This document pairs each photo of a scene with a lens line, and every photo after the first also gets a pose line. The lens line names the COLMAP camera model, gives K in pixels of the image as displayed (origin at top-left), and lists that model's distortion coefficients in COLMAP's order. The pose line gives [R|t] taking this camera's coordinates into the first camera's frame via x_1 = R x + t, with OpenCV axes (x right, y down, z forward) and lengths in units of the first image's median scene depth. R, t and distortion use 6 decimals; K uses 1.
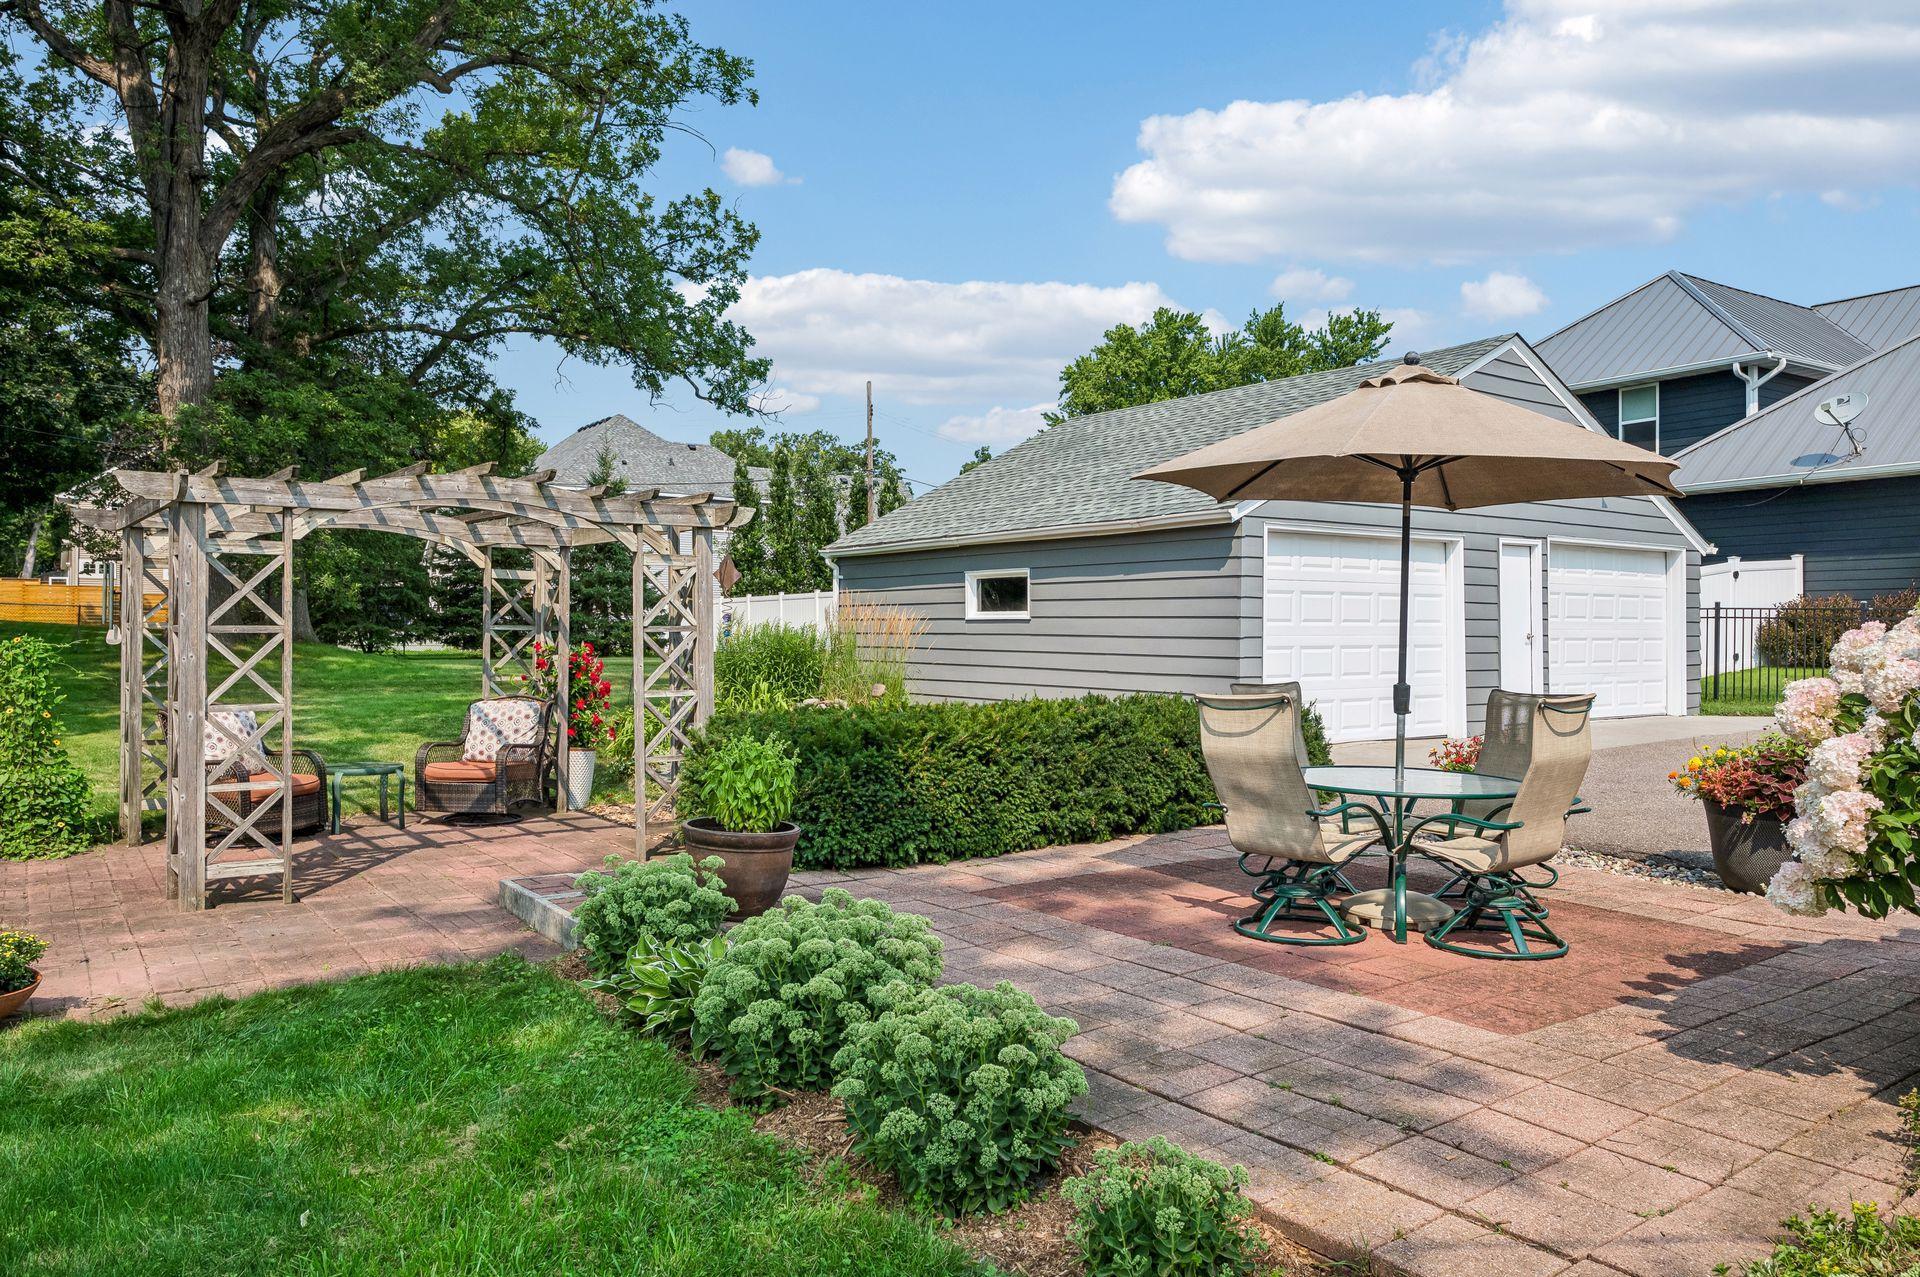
lens RADIAL K [[1262.7, 0, 944.0], [0, 1262.7, 610.2], [0, 0, 1]] dist [-0.009270, 0.000563]
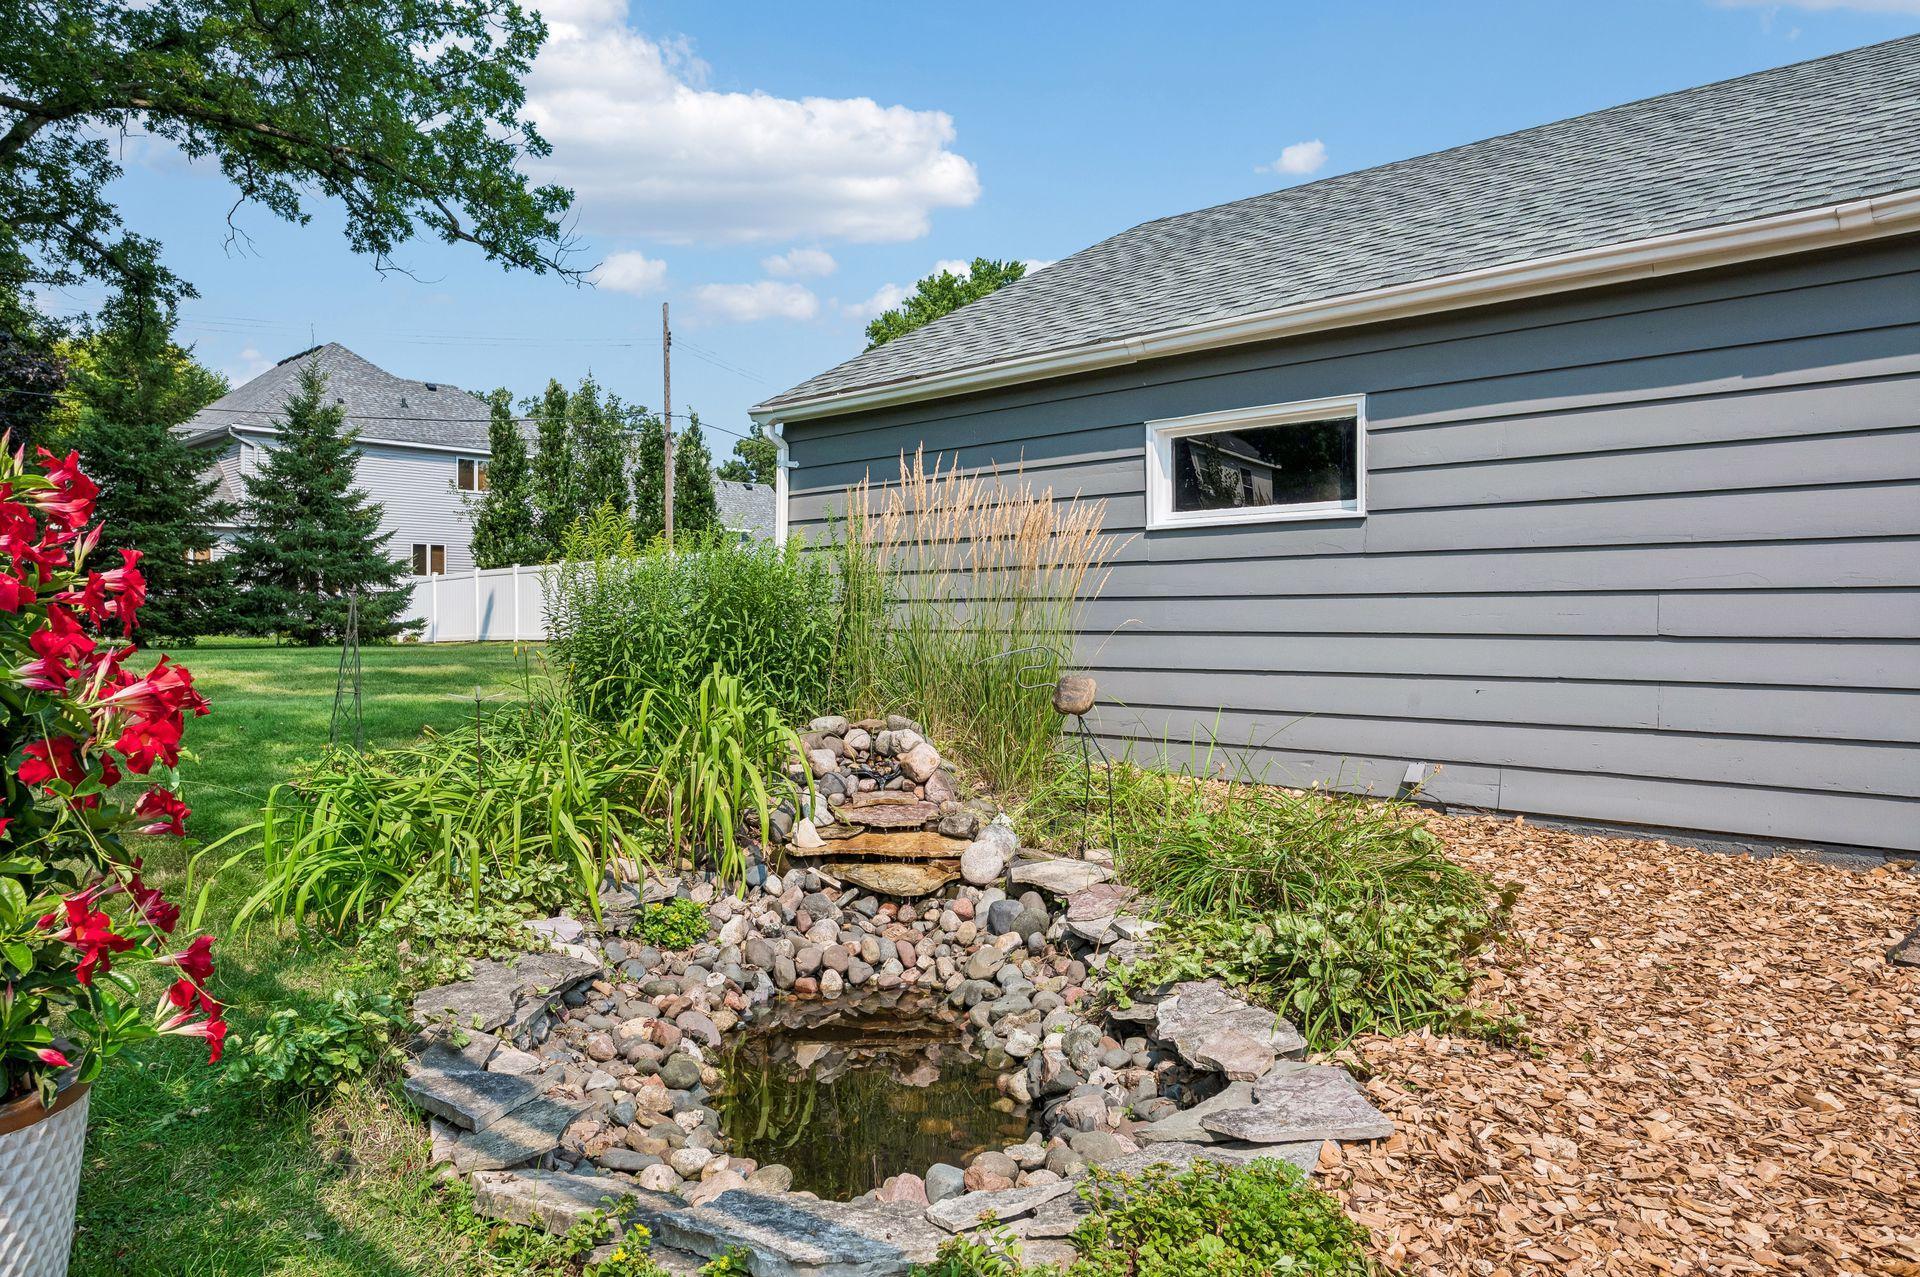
lens RADIAL K [[1262.7, 0, 961.7], [0, 1262.7, 632.6], [0, 0, 1]] dist [-0.009270, 0.000563]
pose [[0.978841, -0.001760, 0.204612, -0.064371], [-0.002806, 0.999753, 0.022025, 0.015852], [-0.204601, -0.022133, 0.978595, 0.269824]]
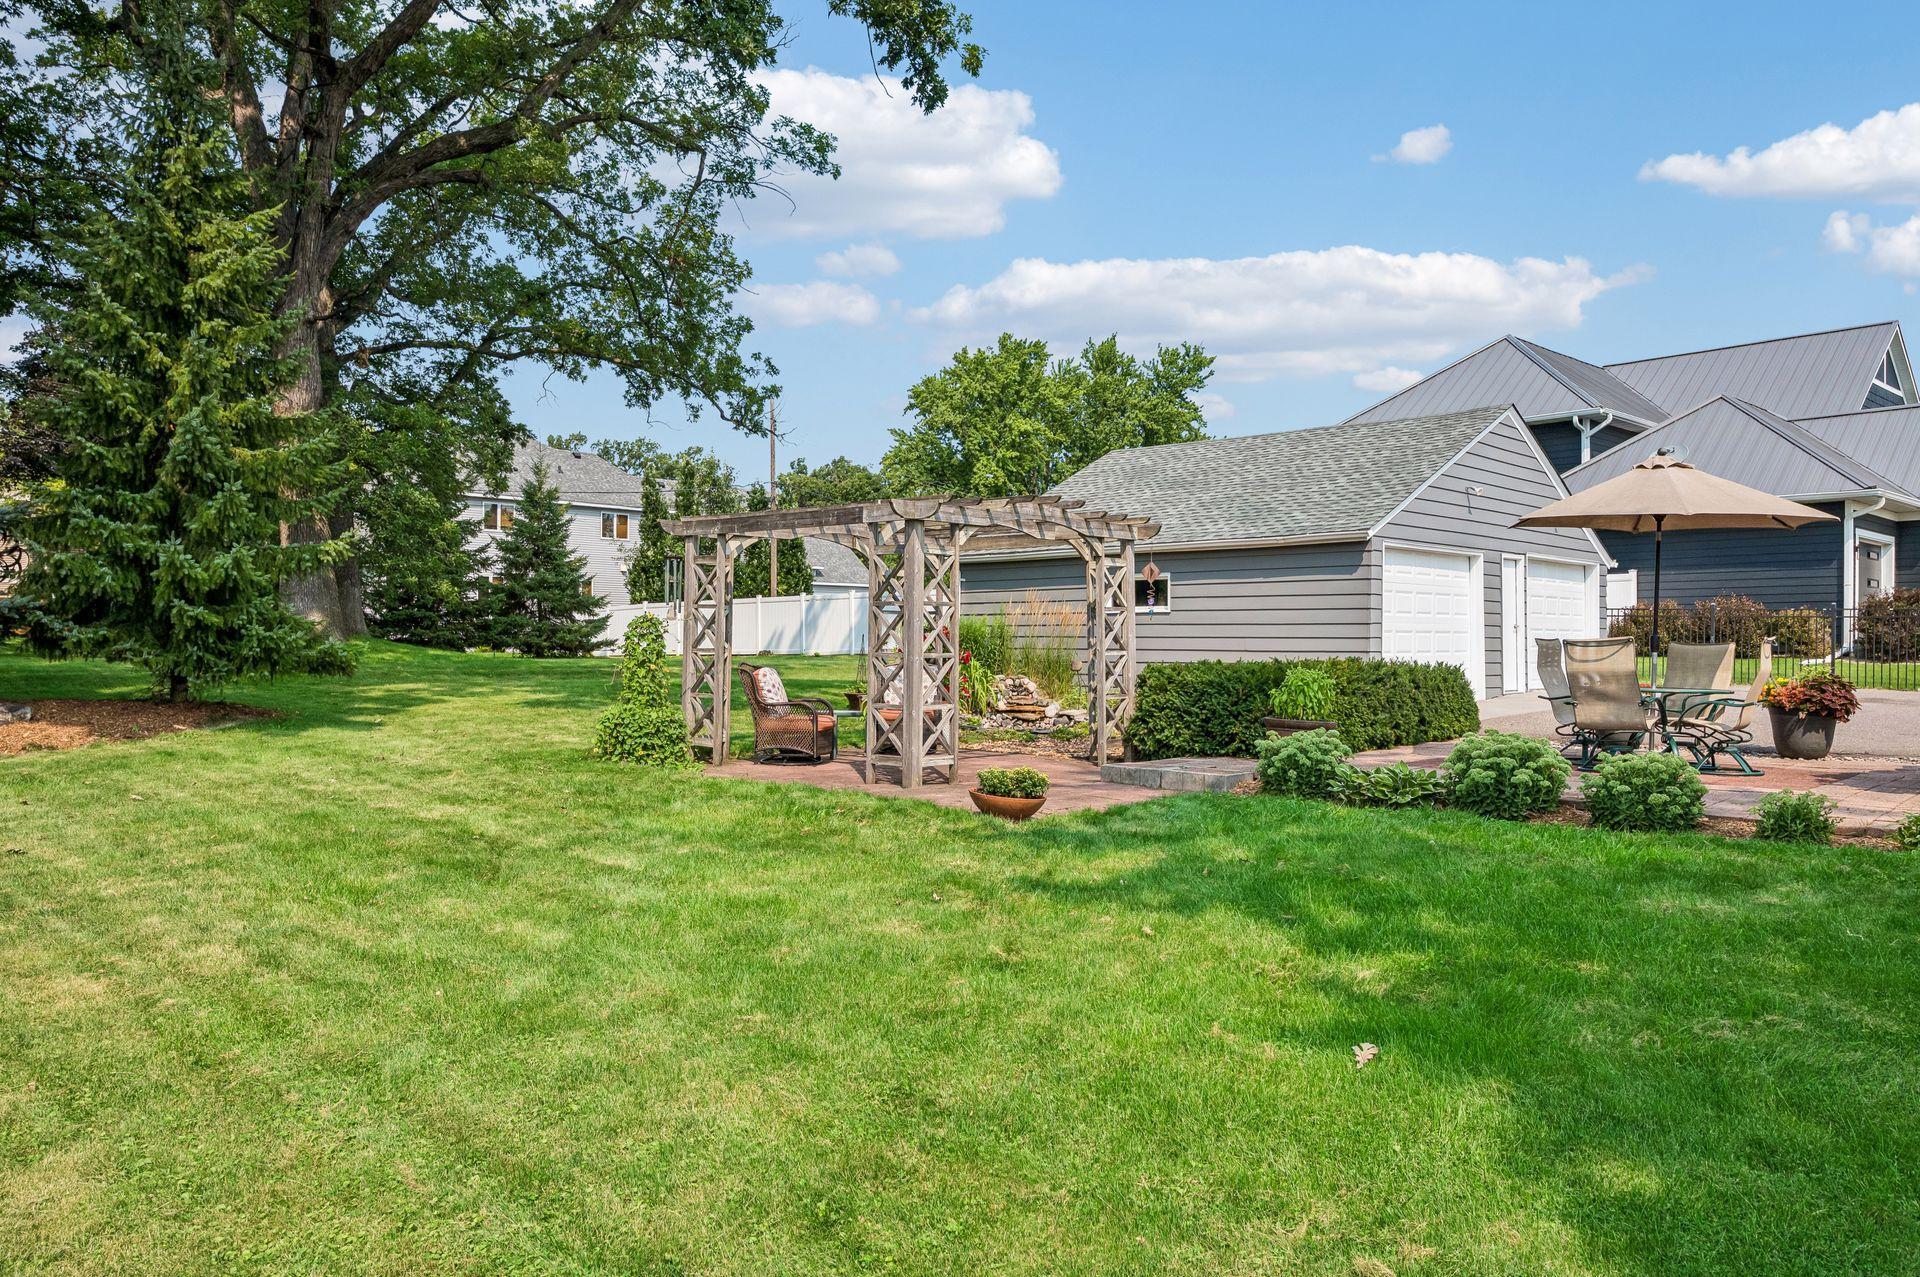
lens RADIAL K [[1262.7, 0, 928.5], [0, 1262.7, 646.5], [0, 0, 1]] dist [-0.009270, 0.000563]
pose [[0.985739, -0.000870, 0.168282, -0.173206], [-0.002544, 0.999795, 0.020070, 0.007434], [-0.168265, -0.020212, 0.985535, -0.105895]]
